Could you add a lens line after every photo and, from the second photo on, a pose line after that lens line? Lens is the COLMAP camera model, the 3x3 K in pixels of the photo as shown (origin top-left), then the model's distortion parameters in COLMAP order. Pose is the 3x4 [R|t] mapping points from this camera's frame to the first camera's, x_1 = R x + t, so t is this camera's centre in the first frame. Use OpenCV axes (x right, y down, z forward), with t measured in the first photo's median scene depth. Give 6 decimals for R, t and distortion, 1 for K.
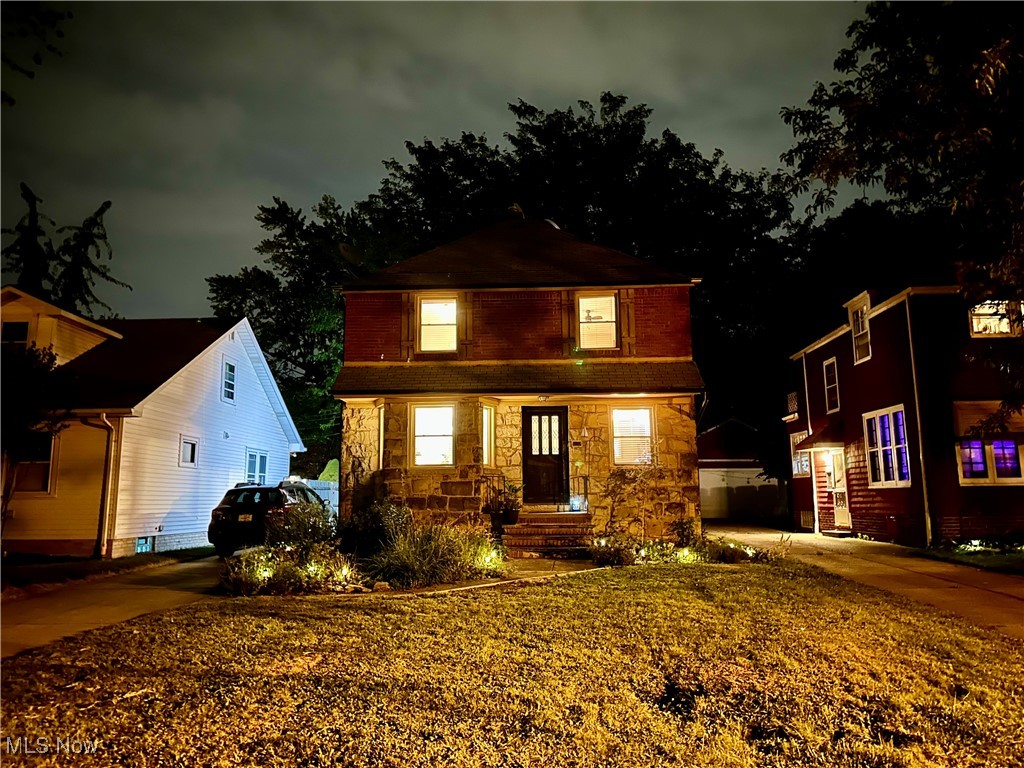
lens RADIAL K [[713.0, 0, 510.6], [0, 713.0, 381.0], [0, 0, 1]] dist [0.054545, -0.009597]
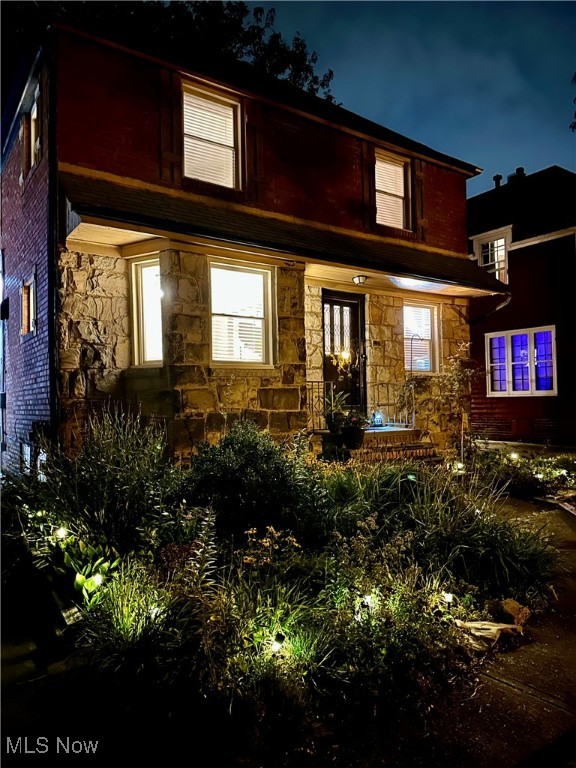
lens RADIAL K [[534.7, 0, 286.3], [0, 534.7, 391.3], [0, 0, 1]] dist [0.054545, -0.009597]
pose [[0.795355, 0.006602, 0.606107, -0.348123], [-0.090265, 0.990081, 0.107664, 0.085094], [-0.599385, -0.140342, 0.788062, 0.575922]]
